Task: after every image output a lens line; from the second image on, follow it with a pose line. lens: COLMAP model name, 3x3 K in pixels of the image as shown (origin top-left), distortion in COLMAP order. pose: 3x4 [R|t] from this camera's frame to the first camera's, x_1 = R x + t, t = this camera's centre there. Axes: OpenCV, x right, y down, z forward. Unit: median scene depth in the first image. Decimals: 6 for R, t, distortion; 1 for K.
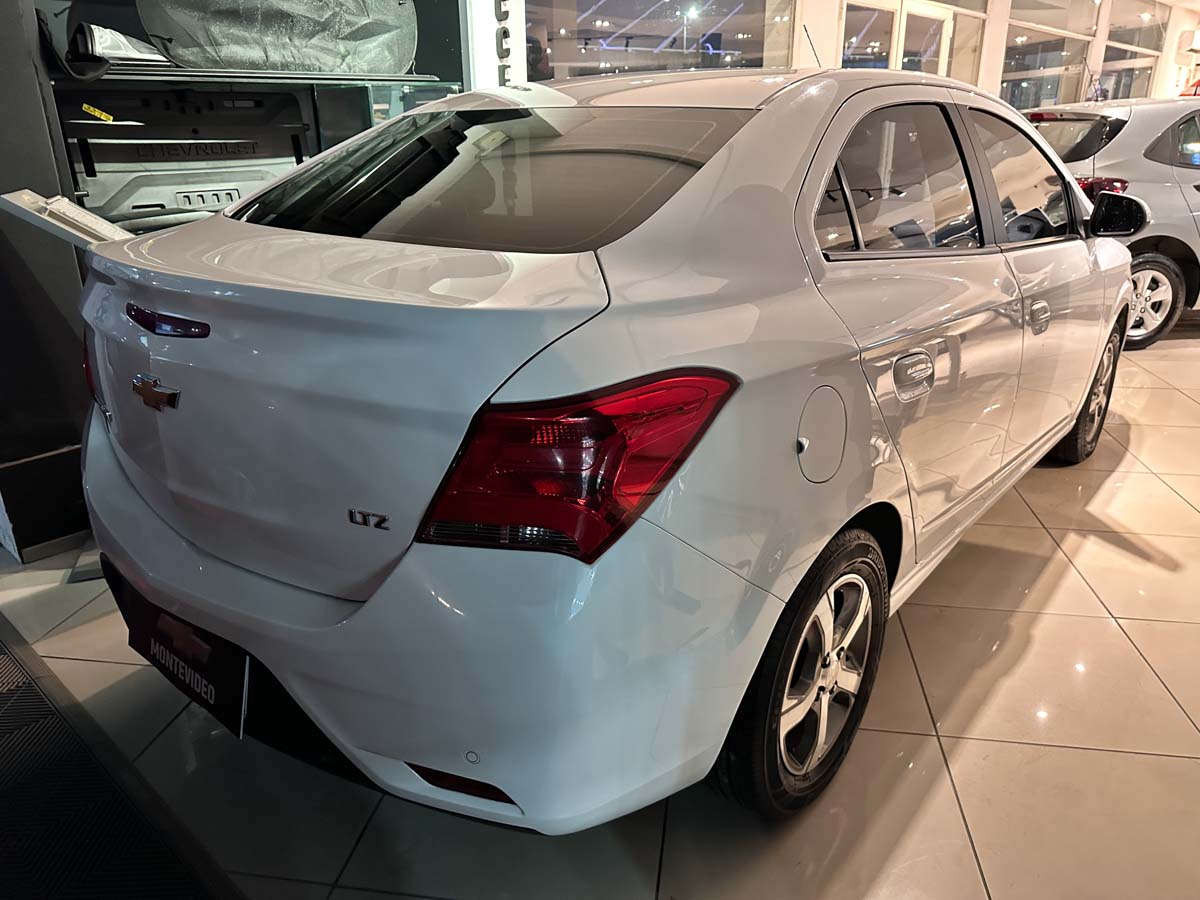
lens RADIAL K [[864.8, 0, 598.7], [0, 864.8, 452.5], [0, 0, 1]] dist [0.042991, -0.000850]
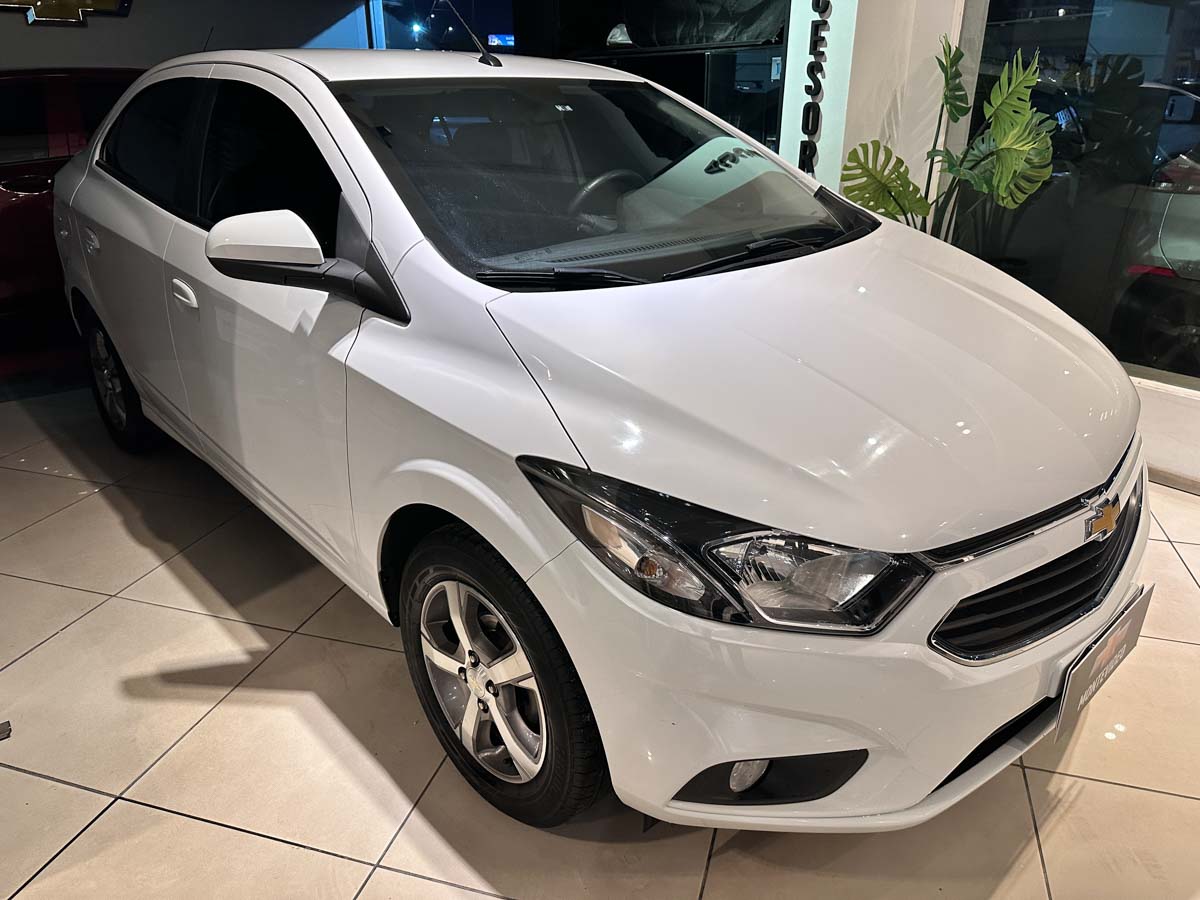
lens RADIAL K [[864.8, 0, 598.7], [0, 864.8, 452.5], [0, 0, 1]] dist [0.042991, -0.000850]
pose [[-0.165490, 0.400242, -0.901343, 1.333782], [-0.316617, 0.844003, 0.432912, -0.559424], [0.934006, 0.357023, -0.012951, 1.475792]]
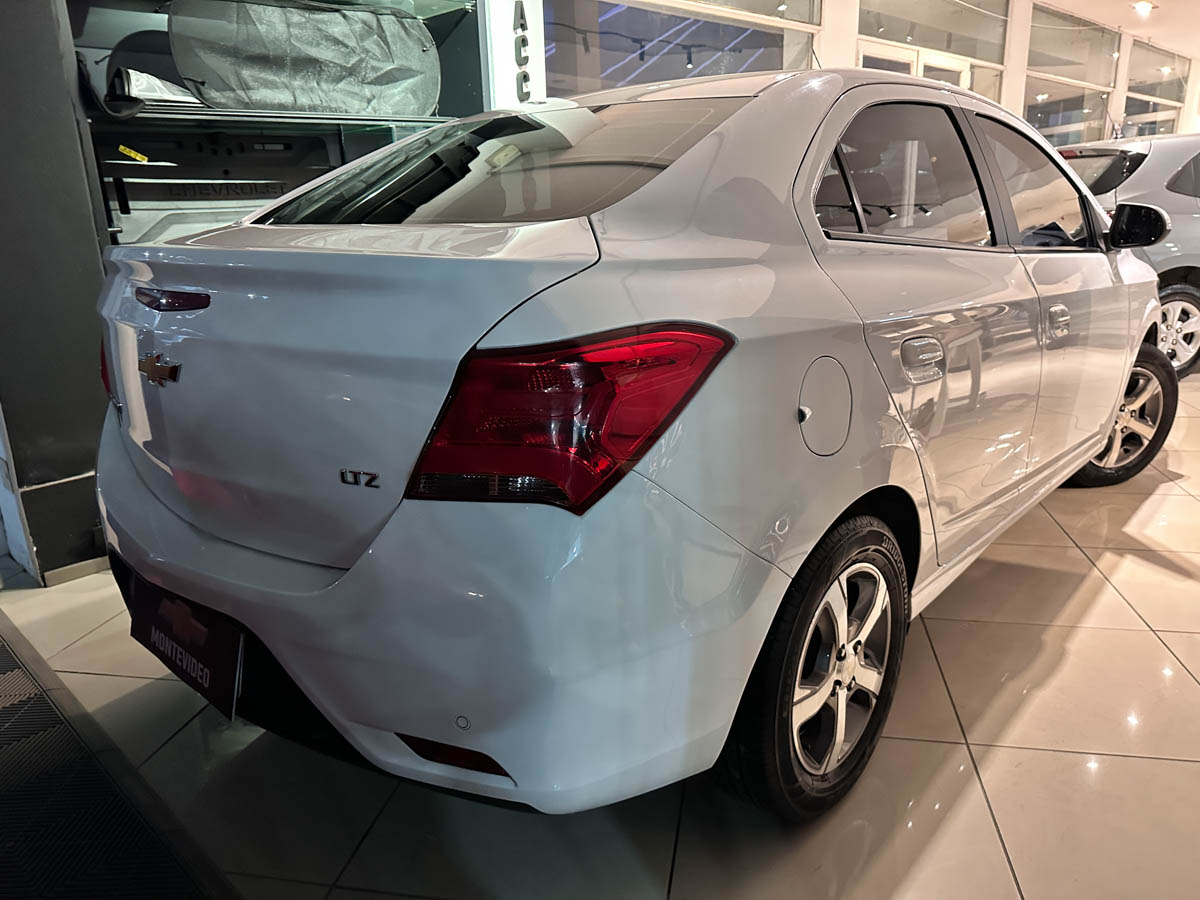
lens RADIAL K [[862.9, 0, 603.1], [0, 862.9, 453.1], [0, 0, 1]] dist [0.045962, -0.004733]
pose [[0.999382, -0.011464, -0.033221, 0.021216], [0.009127, 0.997530, -0.069642, 0.055015], [0.033938, 0.069296, 0.997019, 0.010296]]
